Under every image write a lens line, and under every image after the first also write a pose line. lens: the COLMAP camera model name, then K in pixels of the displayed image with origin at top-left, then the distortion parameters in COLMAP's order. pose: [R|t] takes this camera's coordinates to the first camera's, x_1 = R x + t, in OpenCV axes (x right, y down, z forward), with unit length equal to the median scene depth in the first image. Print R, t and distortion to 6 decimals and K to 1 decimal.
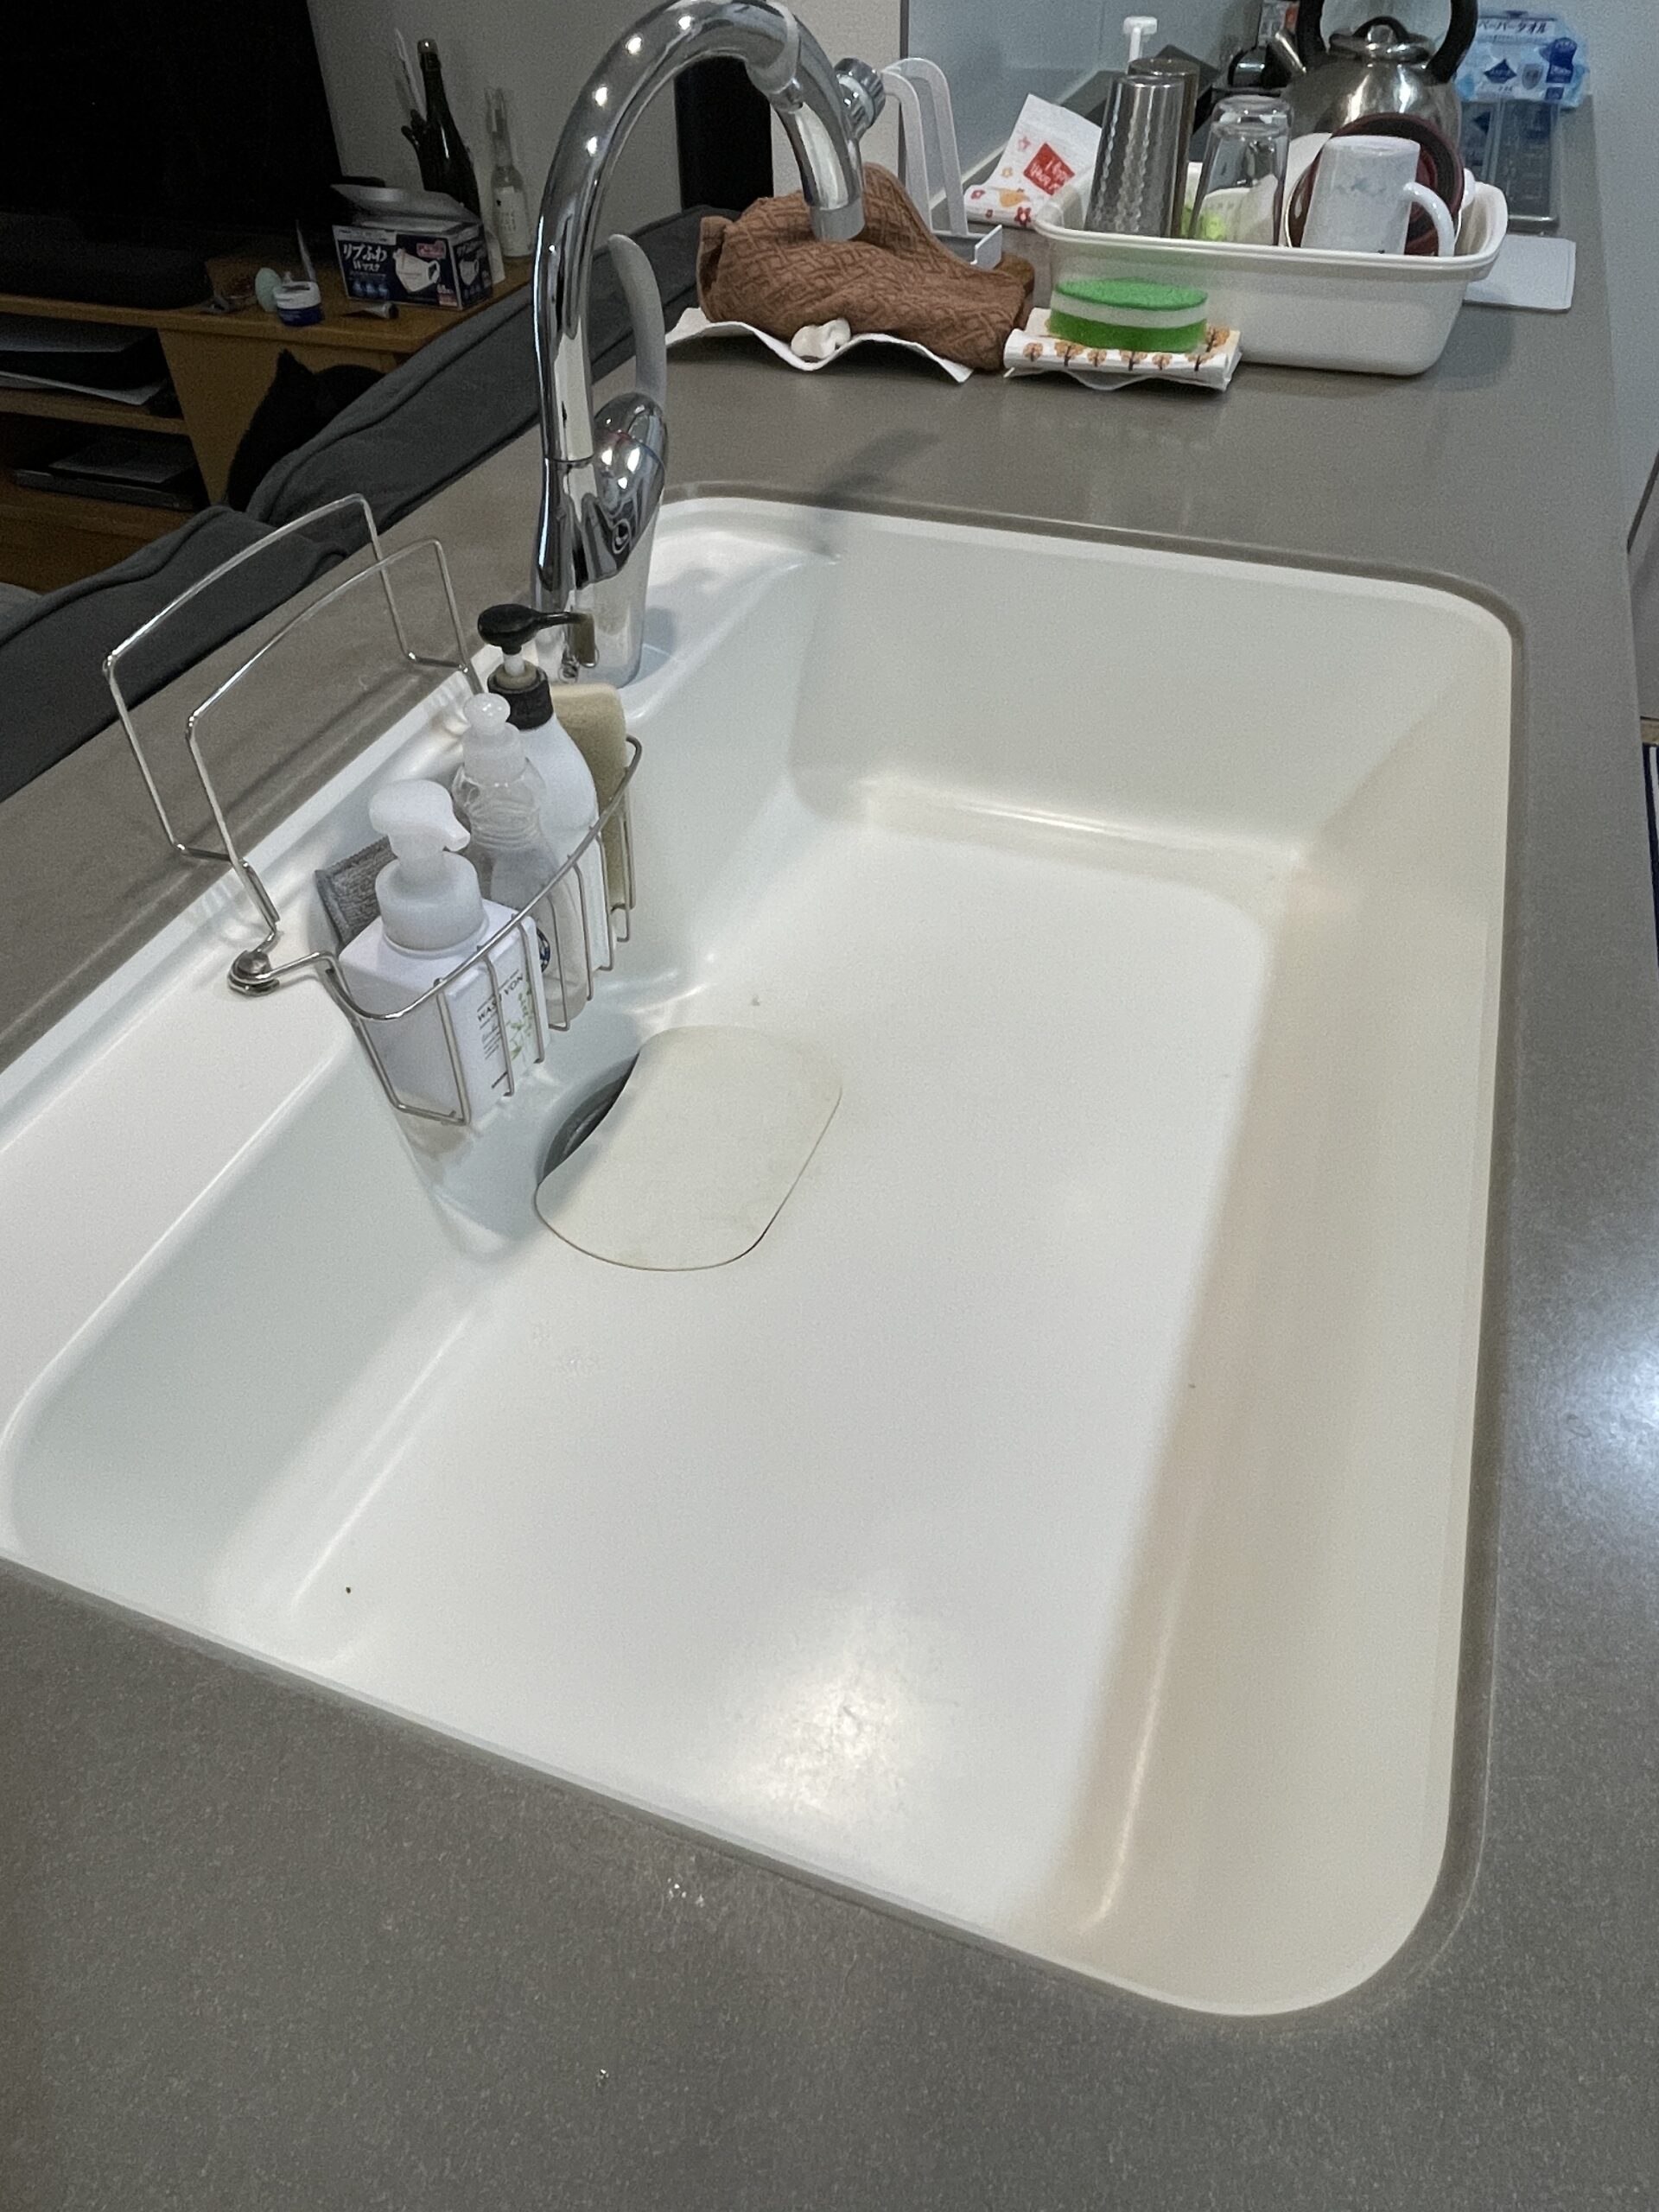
lens RADIAL K [[1429.5, 0, 829.5], [0, 1429.5, 1106.0], [0, 0, 1]] dist [0.000097, 0.000070]
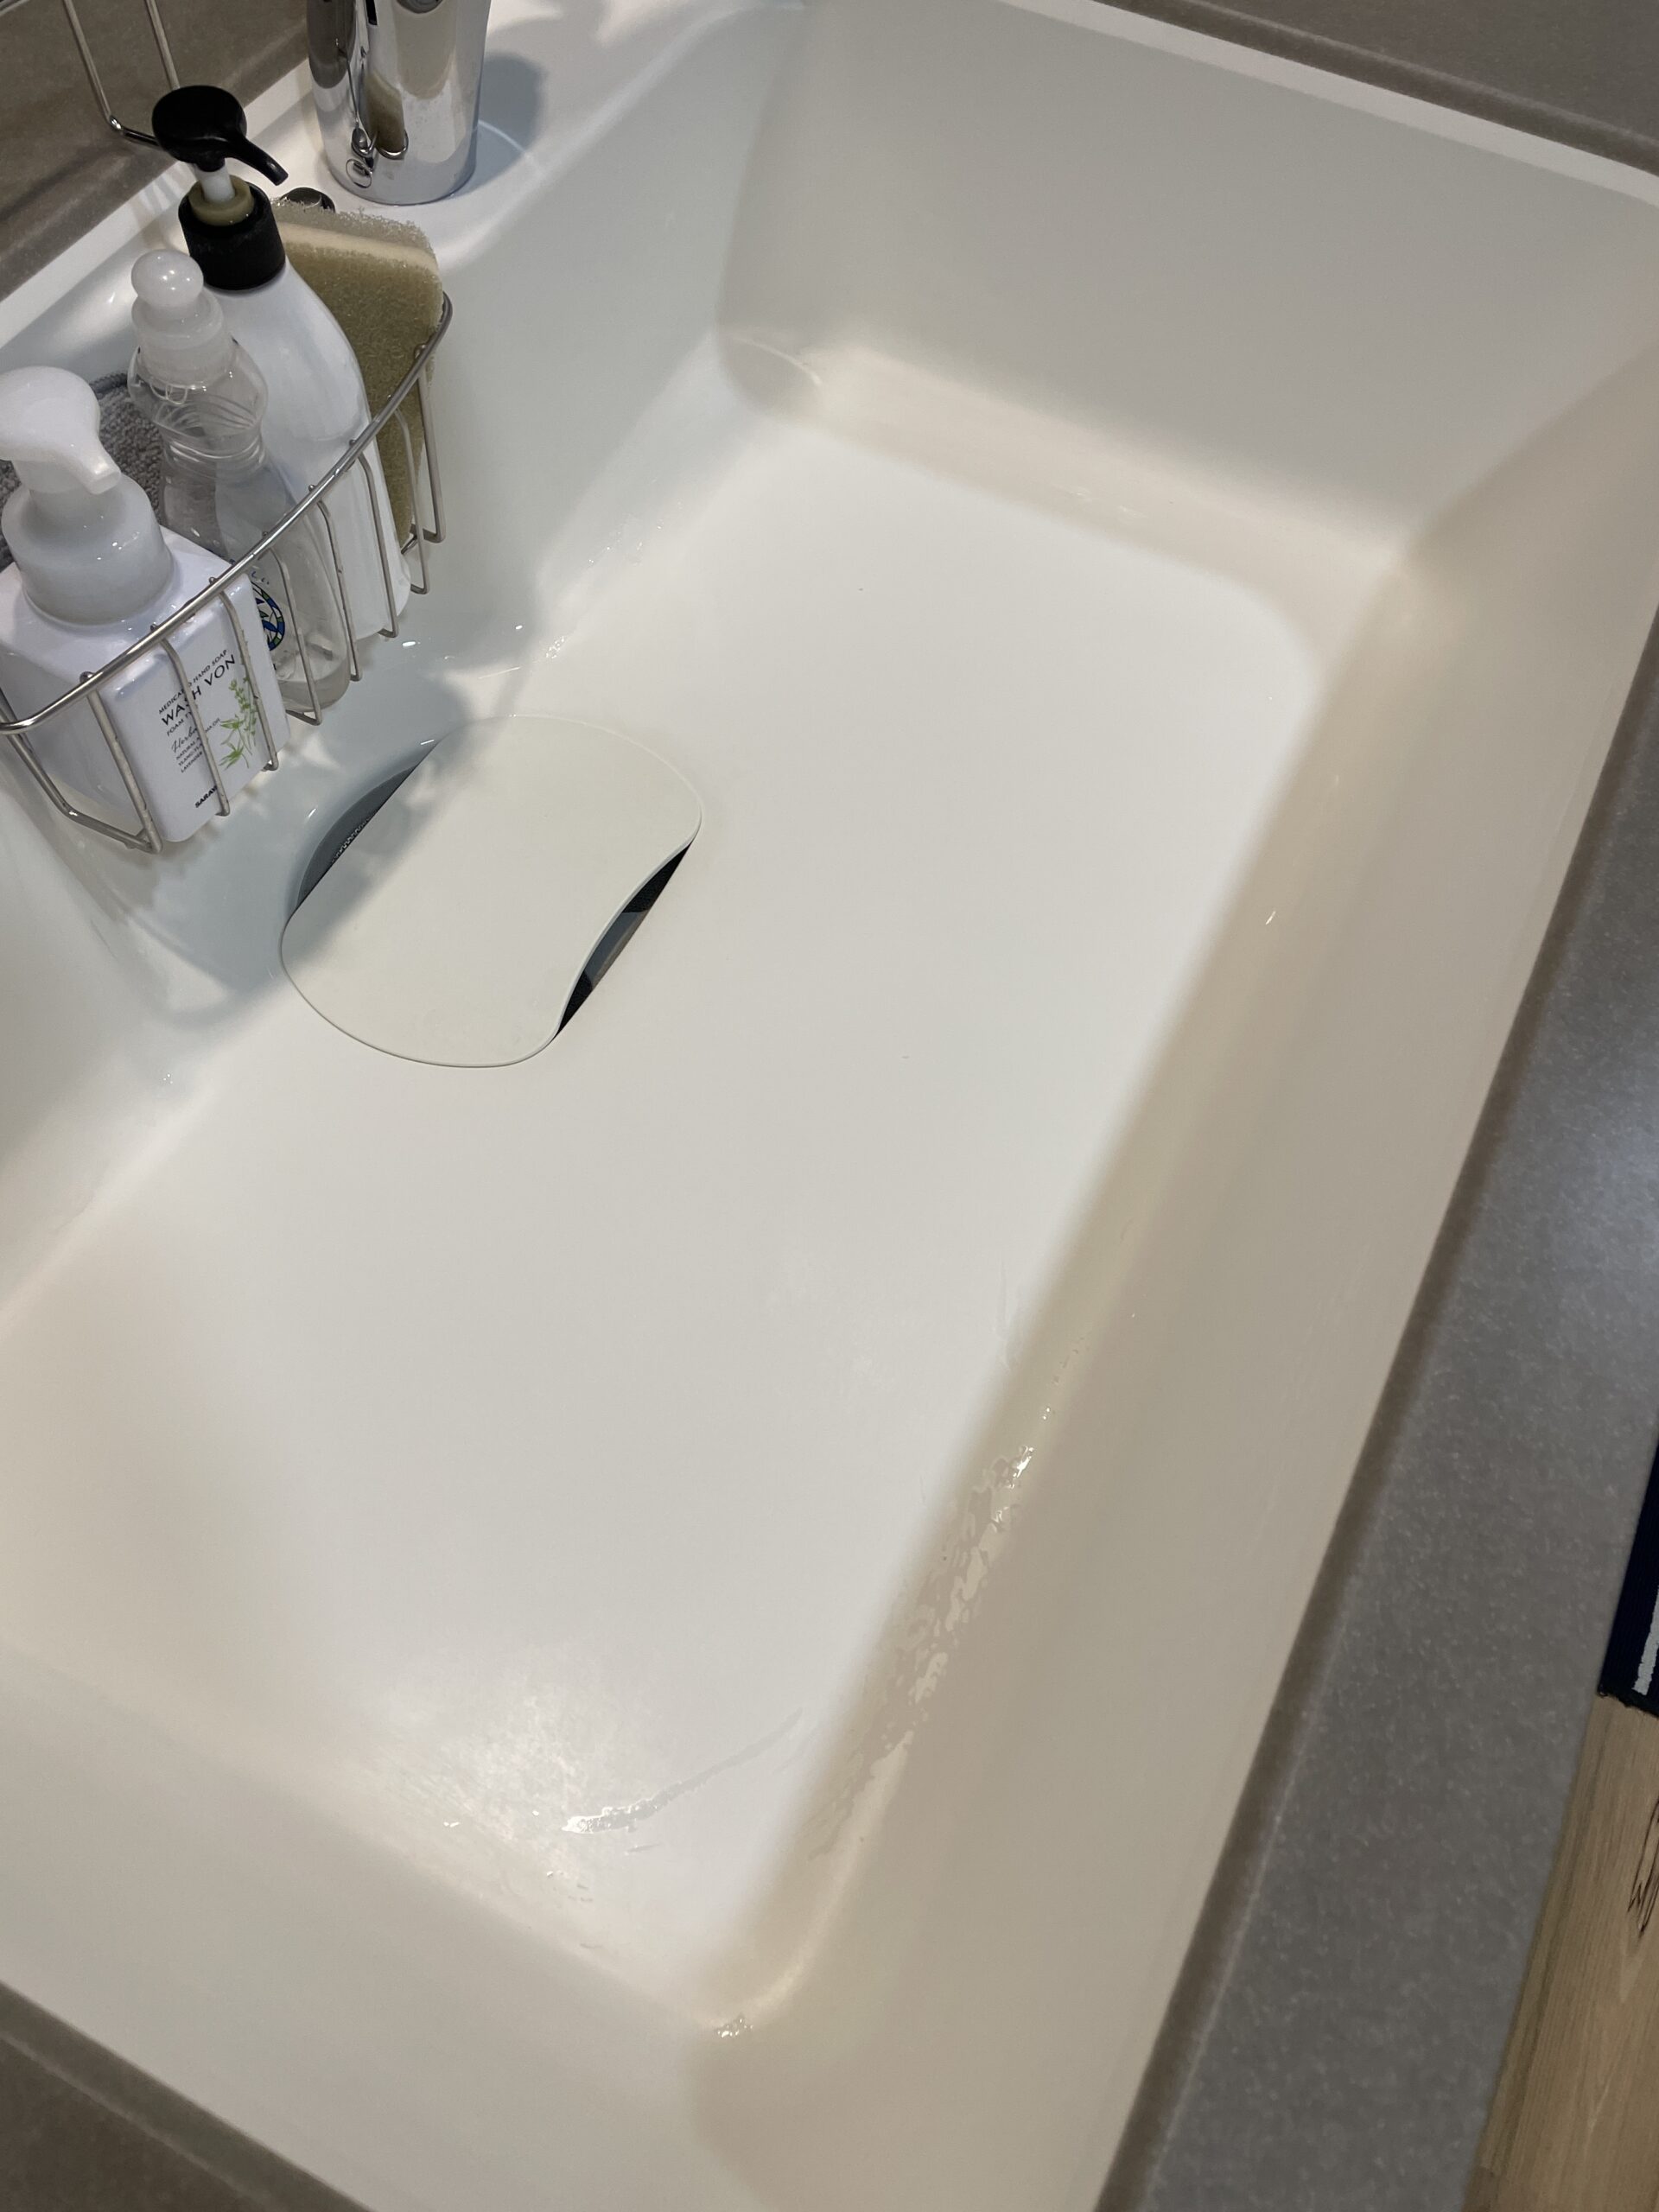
lens RADIAL K [[1633.2, 0, 829.5], [0, 1633.2, 1106.0], [0, 0, 1]] dist [0.003045, -0.029481]
pose [[0.991582, 0.129129, -0.009532, 0.109739], [-0.120681, 0.948363, 0.293333, -0.143919], [0.046918, -0.289713, 0.955963, 0.155510]]
